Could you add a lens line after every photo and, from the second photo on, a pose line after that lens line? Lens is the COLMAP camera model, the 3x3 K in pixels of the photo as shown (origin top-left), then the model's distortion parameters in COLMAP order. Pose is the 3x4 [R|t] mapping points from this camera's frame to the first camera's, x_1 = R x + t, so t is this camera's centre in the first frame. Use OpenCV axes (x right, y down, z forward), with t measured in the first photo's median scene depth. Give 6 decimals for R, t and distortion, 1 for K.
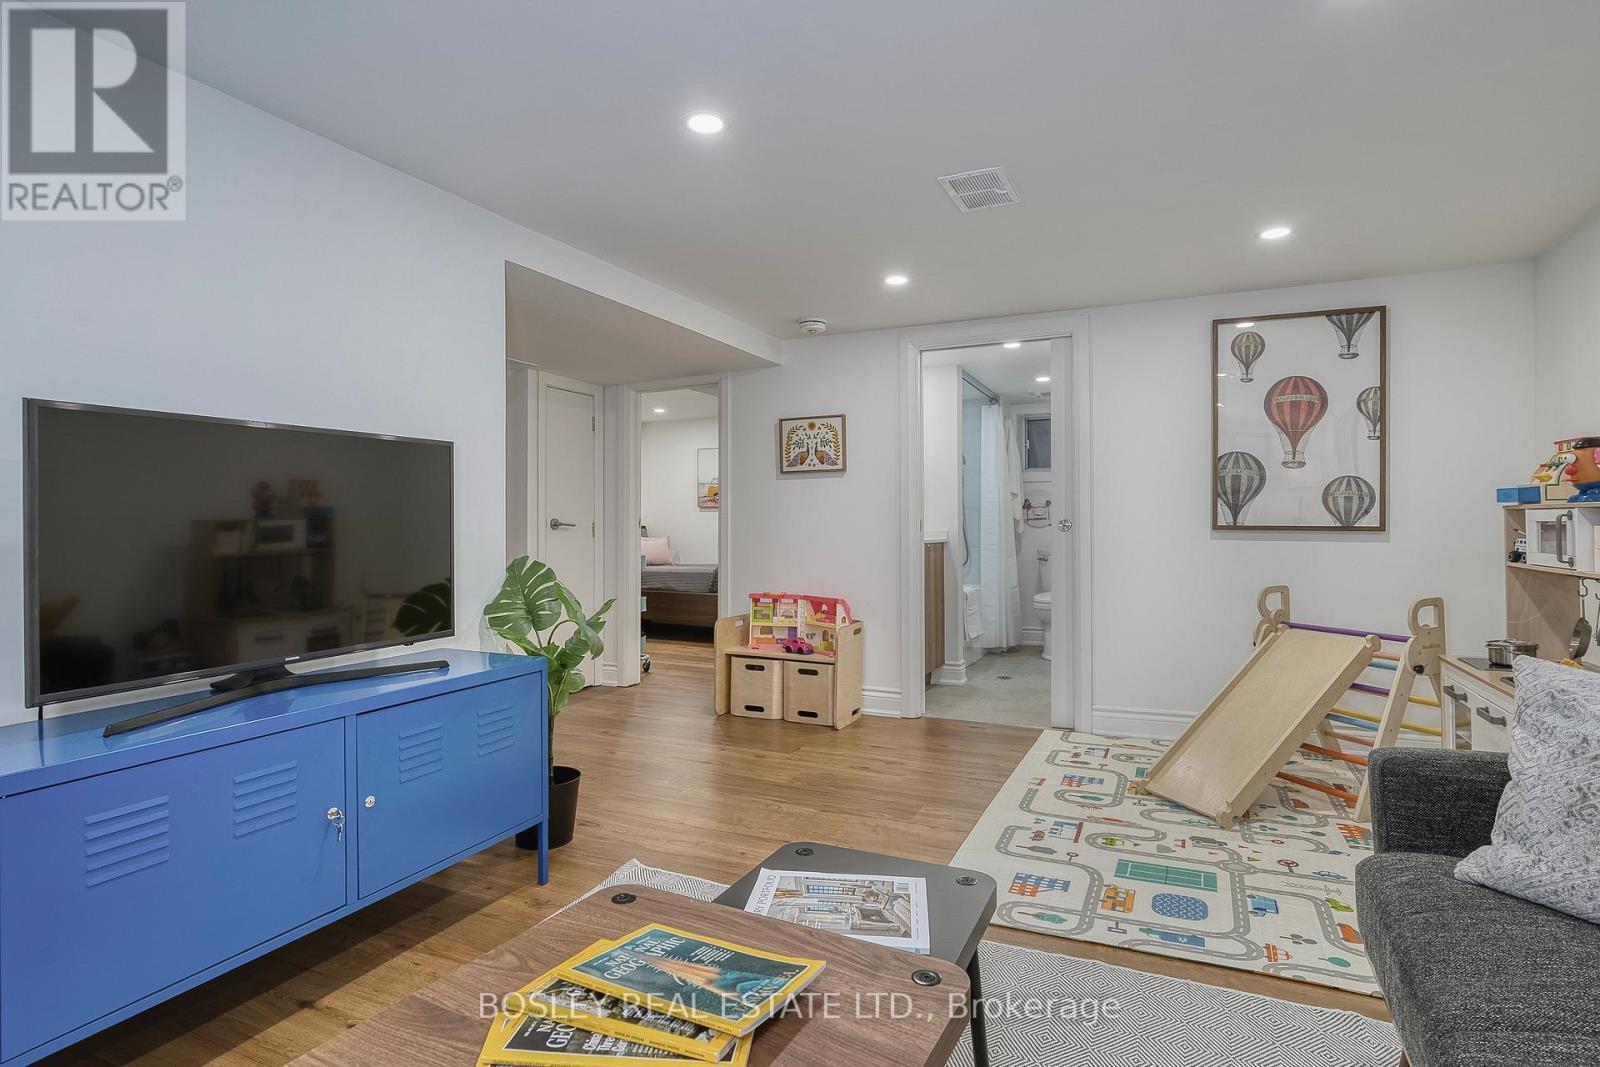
lens RADIAL K [[809.6, 0, 799.1], [0, 809.6, 536.1], [0, 0, 1]] dist [-0.017234, 0.012738]
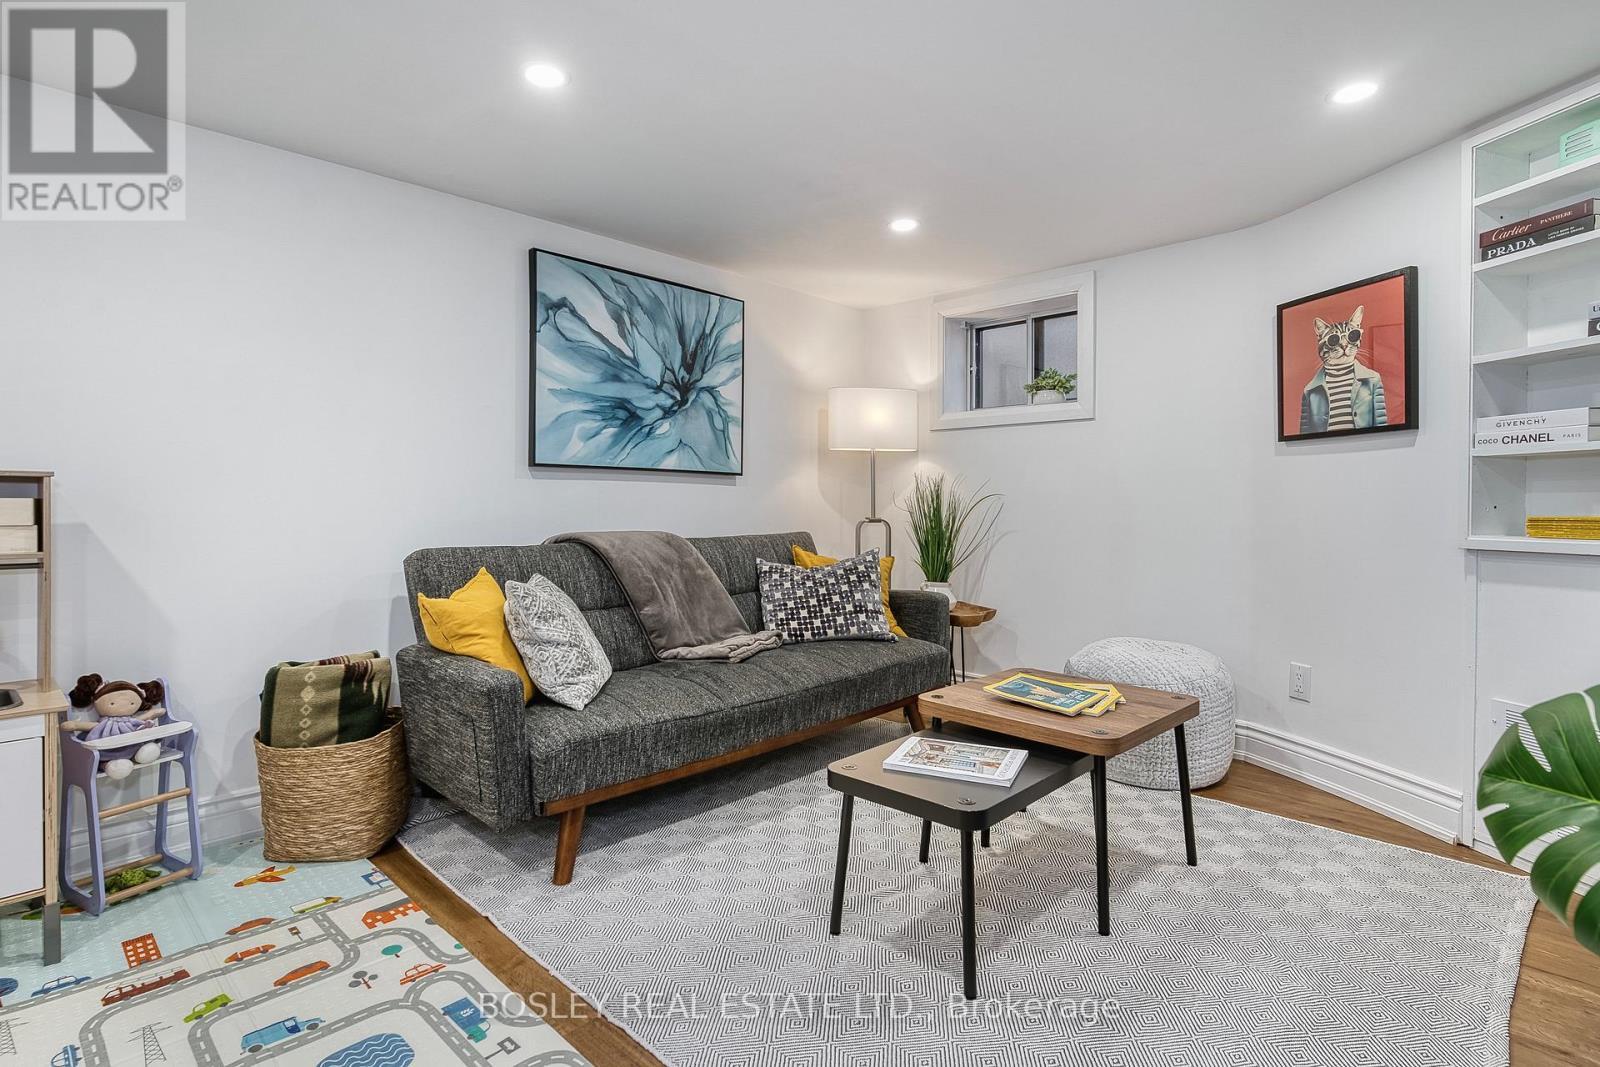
lens RADIAL K [[802.3, 0, 793.0], [0, 802.3, 522.2], [0, 0, 1]] dist [-0.002610, 0.007946]
pose [[-0.946857, -0.004841, 0.321617, -0.094136], [0.007997, 0.999223, 0.038583, -0.020412], [-0.321554, 0.039104, -0.946083, 1.677426]]
